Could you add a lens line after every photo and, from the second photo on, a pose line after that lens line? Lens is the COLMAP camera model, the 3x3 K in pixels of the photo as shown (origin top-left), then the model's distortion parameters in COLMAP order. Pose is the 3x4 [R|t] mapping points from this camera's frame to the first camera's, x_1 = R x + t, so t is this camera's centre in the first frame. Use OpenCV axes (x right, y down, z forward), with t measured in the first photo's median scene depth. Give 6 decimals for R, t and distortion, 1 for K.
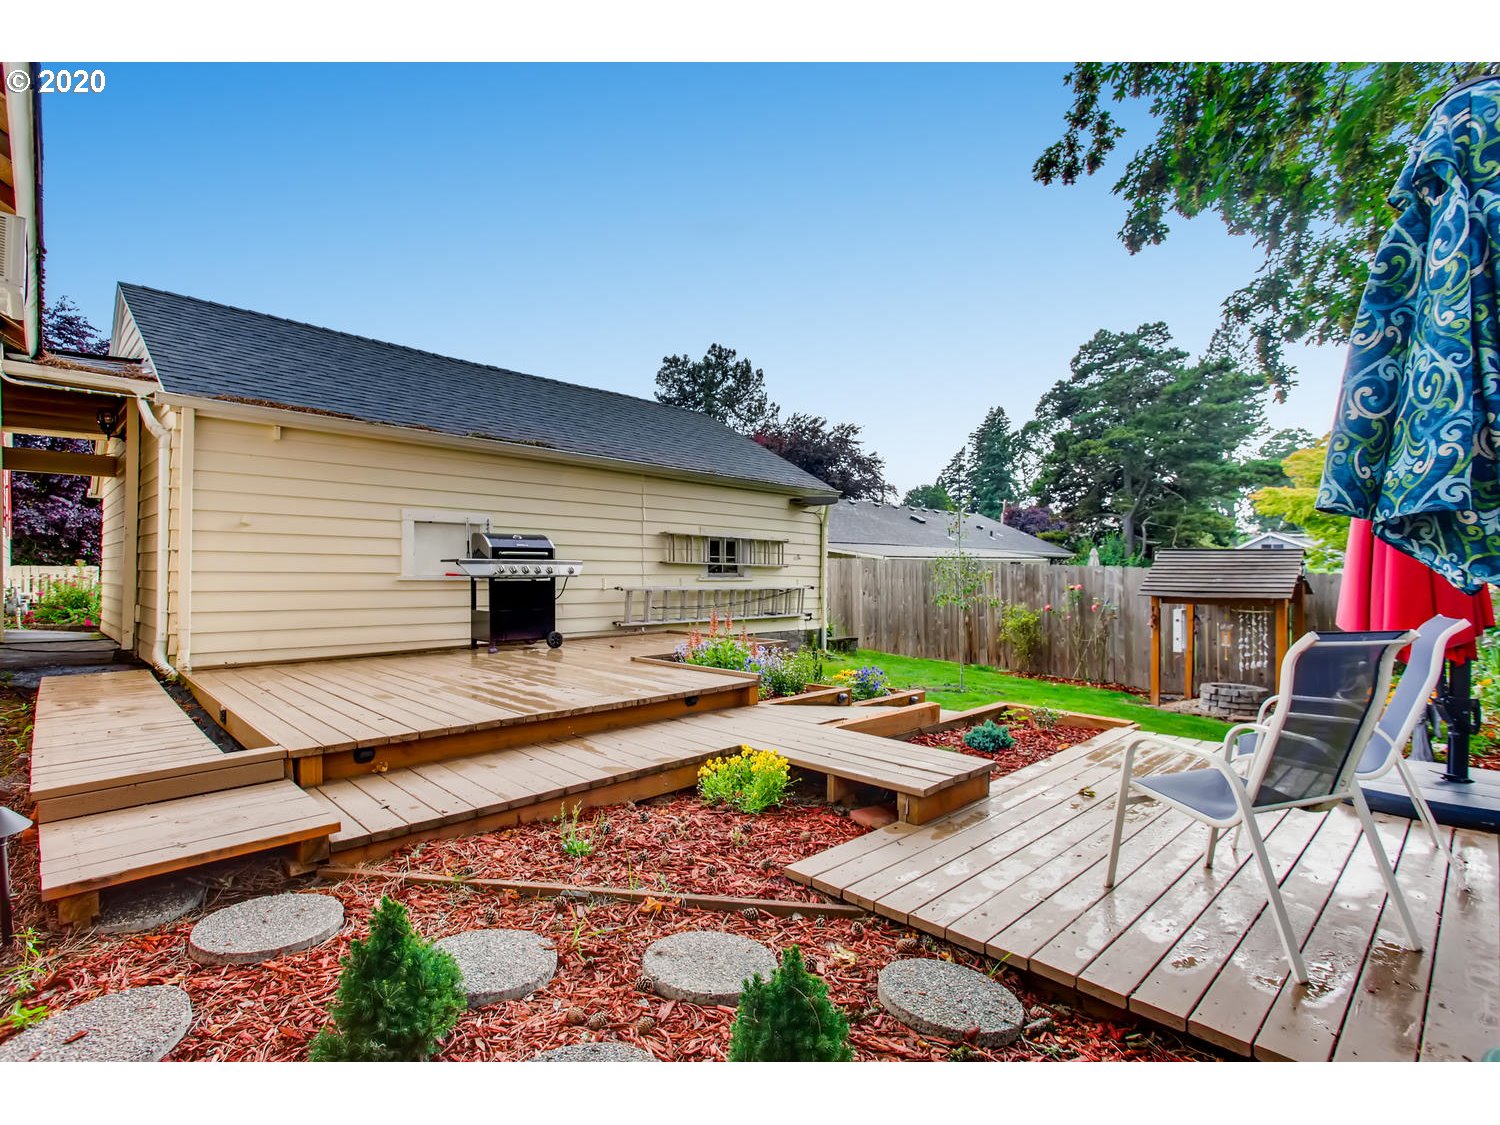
lens RADIAL K [[732.1, 0, 757.3], [0, 732.1, 548.9], [0, 0, 1]] dist [-0.033140, 0.018849]
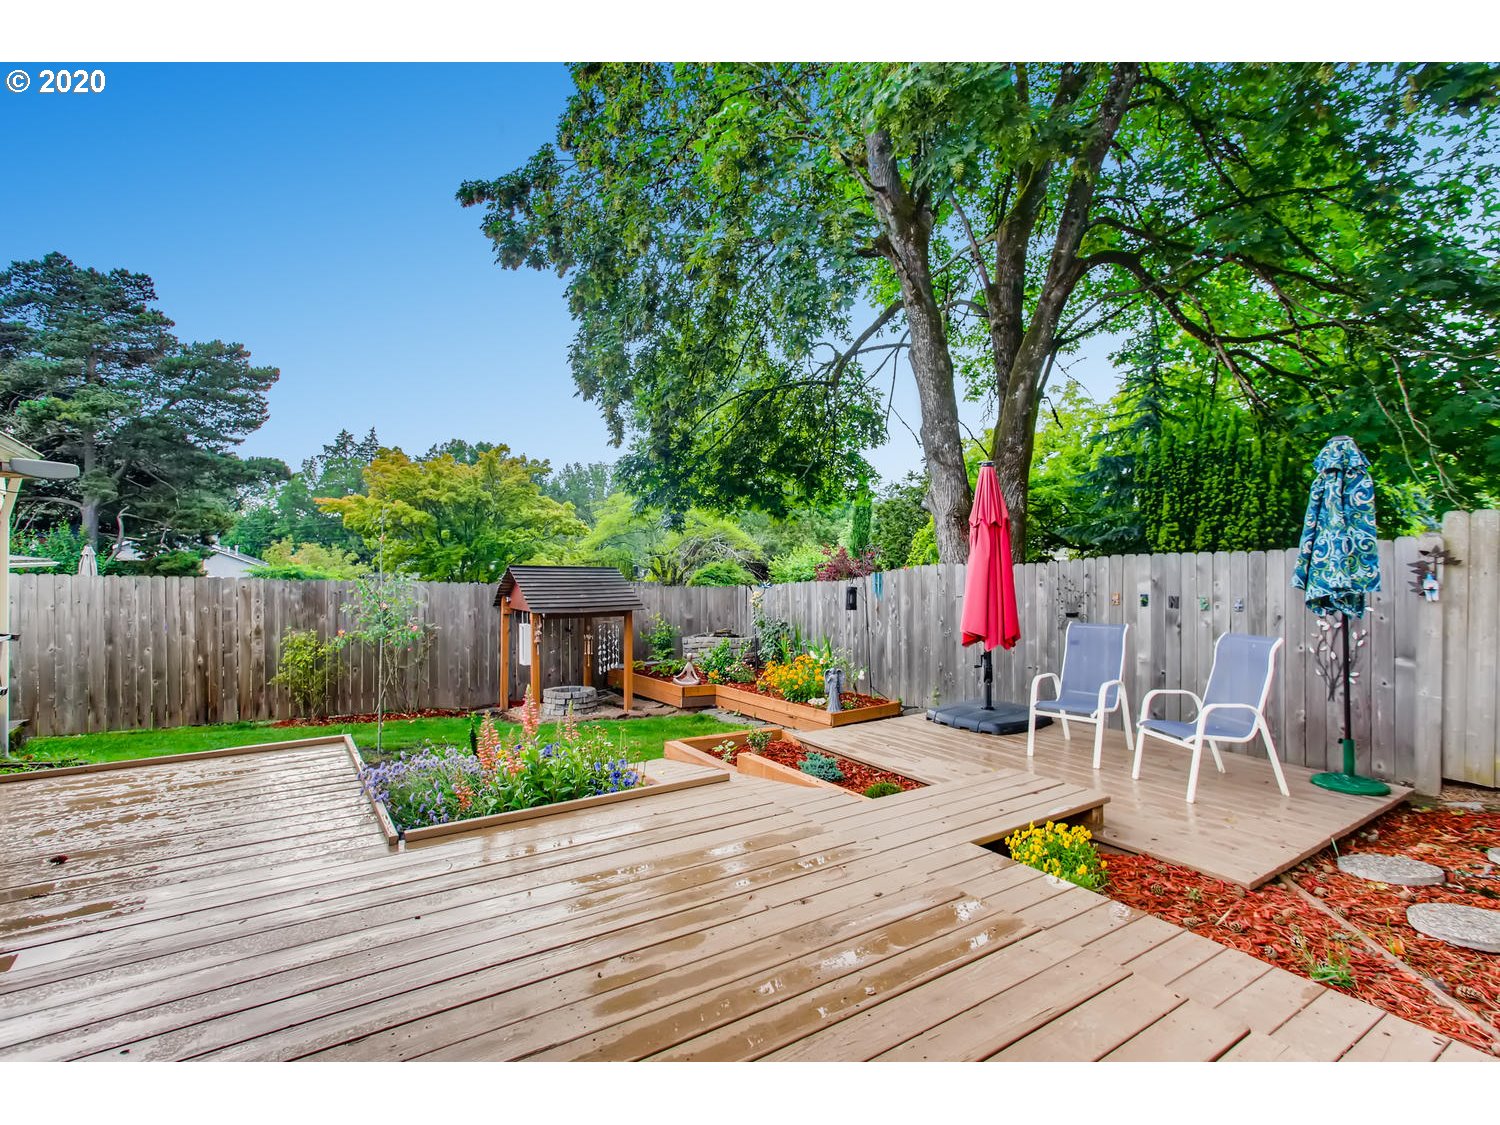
lens RADIAL K [[732.1, 0, 757.3], [0, 732.1, 548.9], [0, 0, 1]] dist [-0.033140, 0.018849]
pose [[0.205393, 0.016247, 0.978545, -0.279110], [-0.025273, 0.999617, -0.011292, -0.015391], [-0.978353, -0.022412, 0.205725, 0.342883]]
